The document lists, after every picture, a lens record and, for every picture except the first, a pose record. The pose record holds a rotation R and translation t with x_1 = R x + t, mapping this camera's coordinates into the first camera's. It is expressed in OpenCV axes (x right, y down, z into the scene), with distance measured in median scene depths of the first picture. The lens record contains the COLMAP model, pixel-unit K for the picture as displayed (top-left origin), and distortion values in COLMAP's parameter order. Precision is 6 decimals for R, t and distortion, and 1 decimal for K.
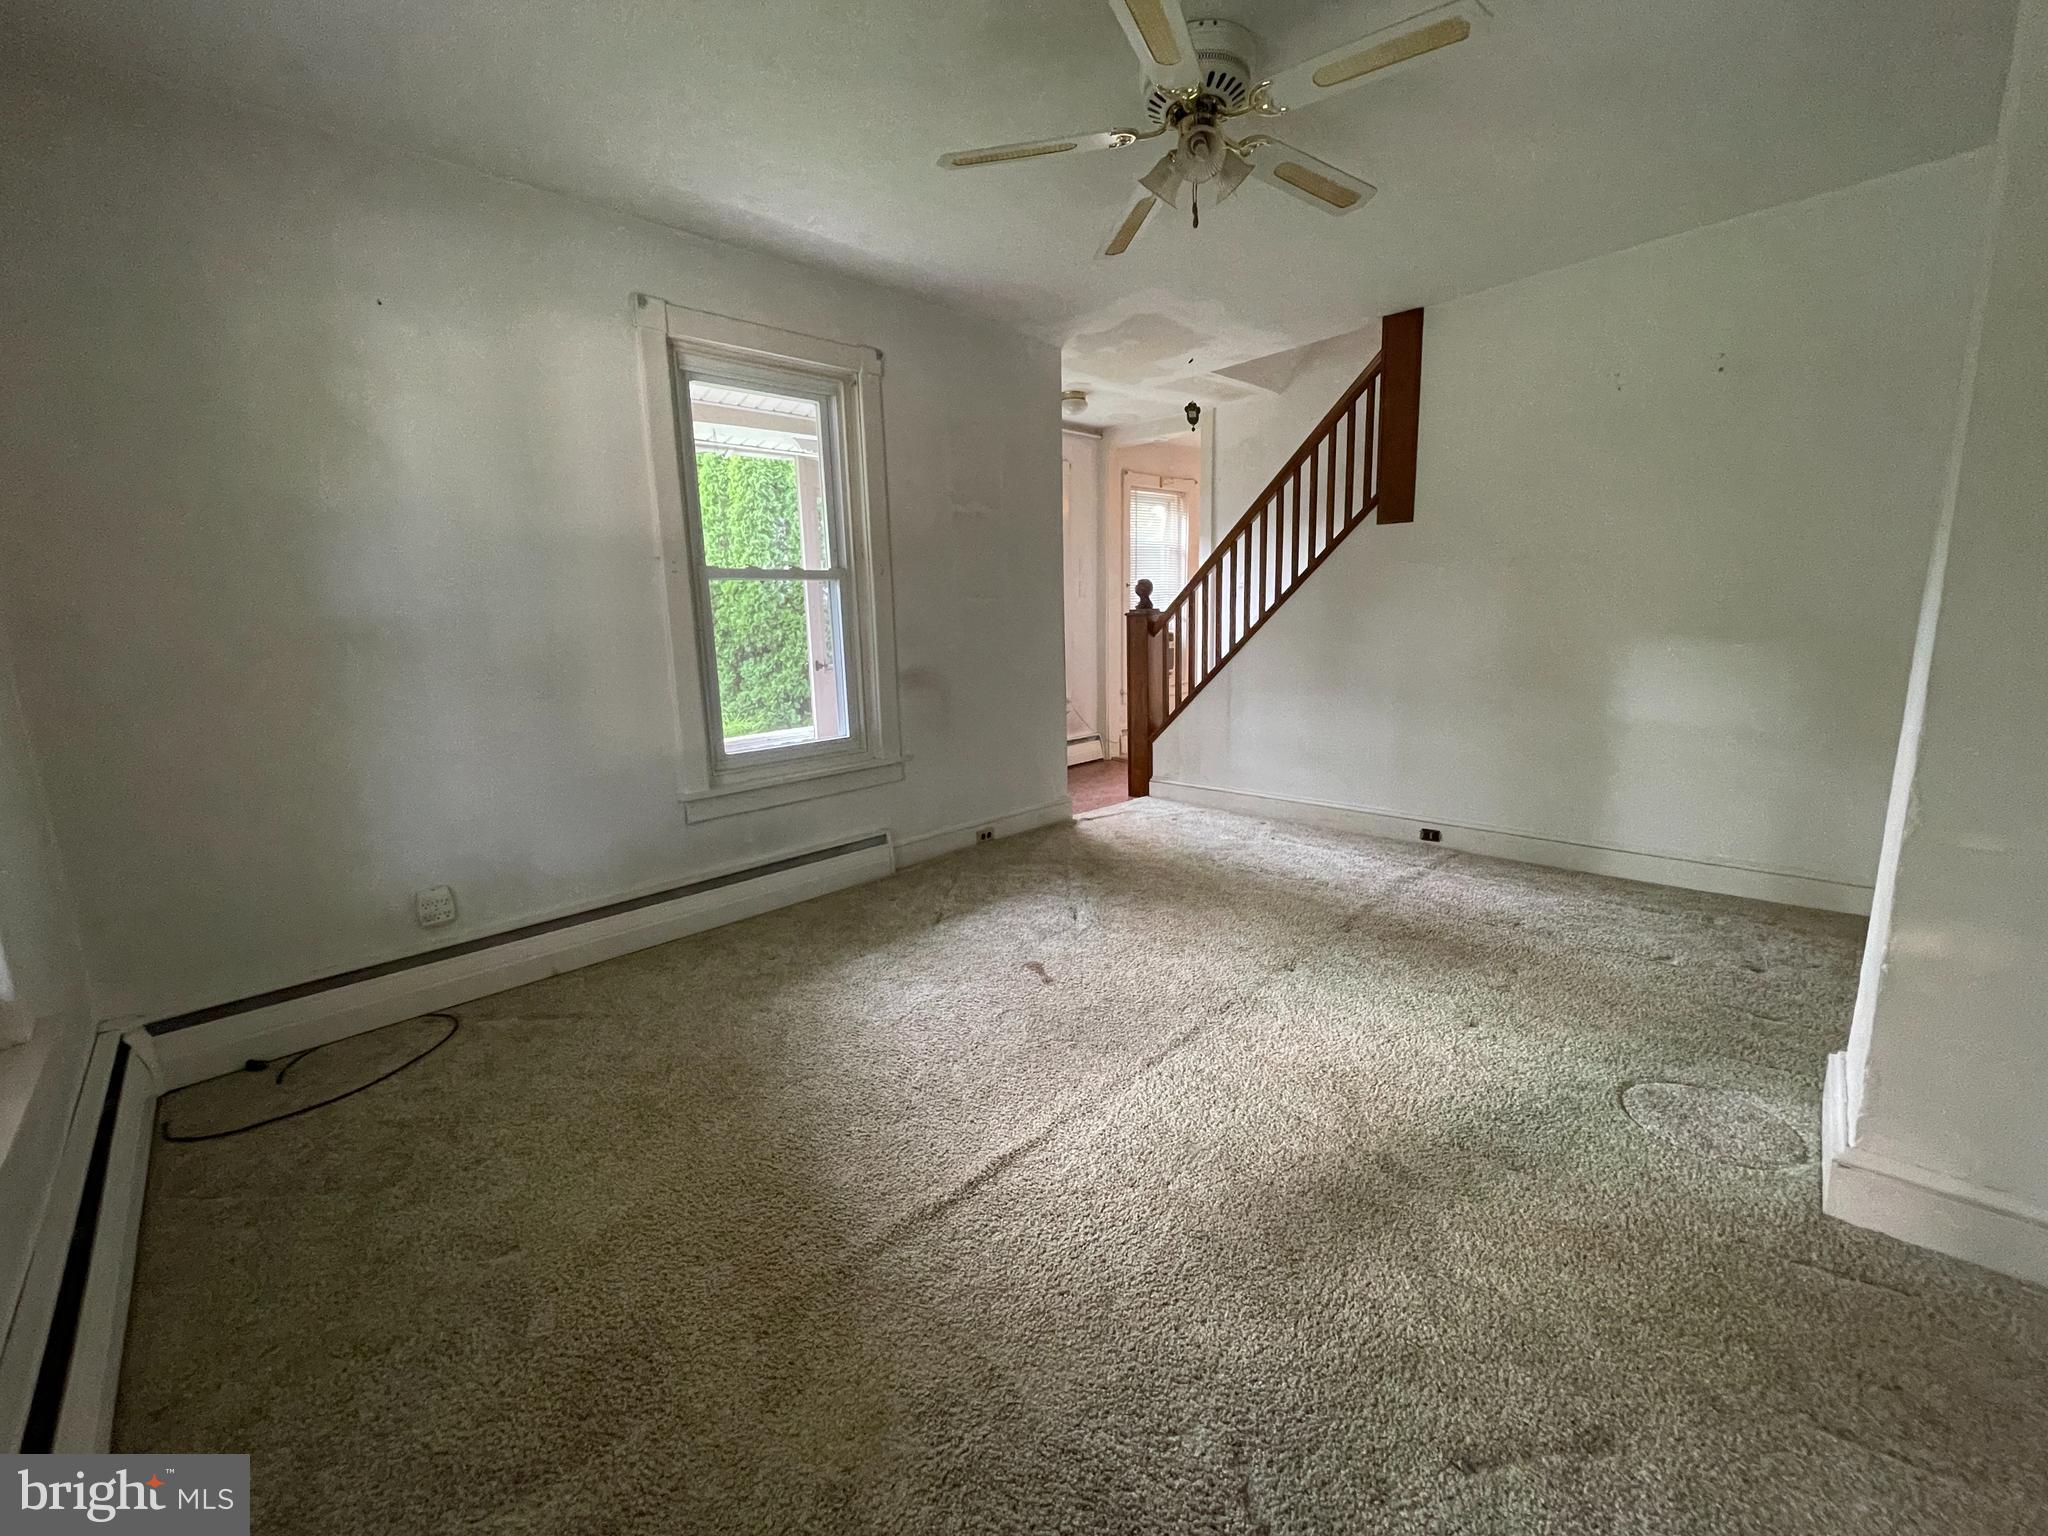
lens RADIAL K [[830.6, 0, 1024.0], [0, 830.6, 768.0], [0, 0, 1]] dist [0.003235, 0.000165]
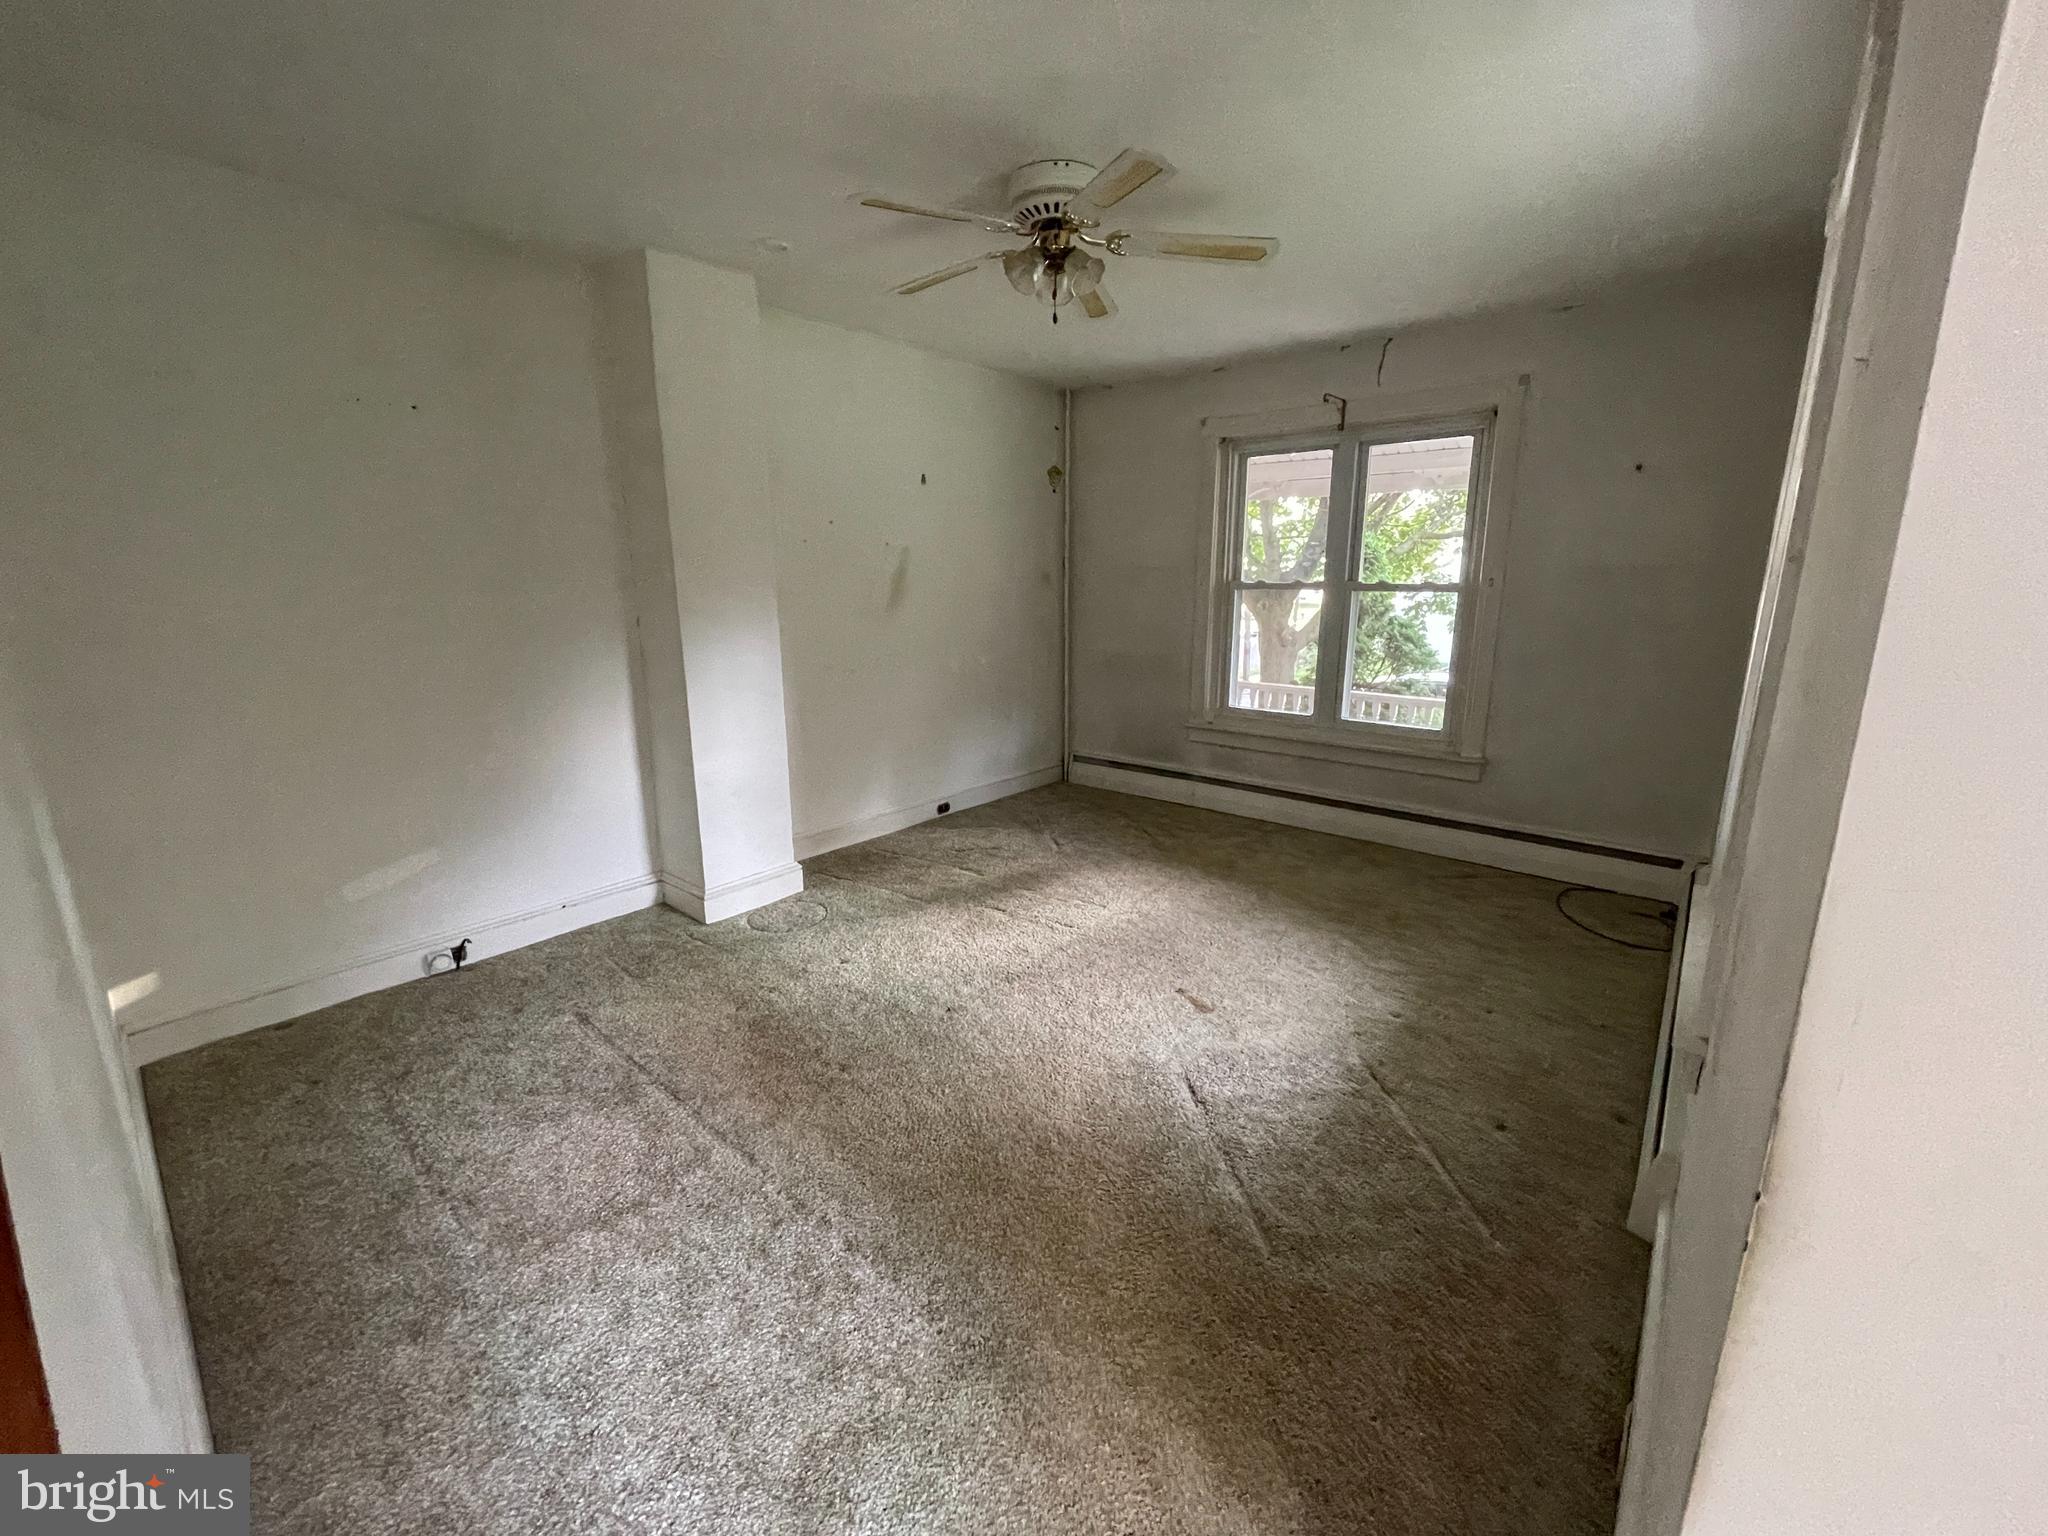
lens RADIAL K [[830.6, 0, 1024.0], [0, 830.6, 768.0], [0, 0, 1]] dist [0.003235, 0.000165]
pose [[-0.995819, 0.048072, -0.077671, 0.331537], [0.013680, 0.919213, 0.393523, -0.477413], [0.090314, 0.390815, -0.916028, 2.066538]]
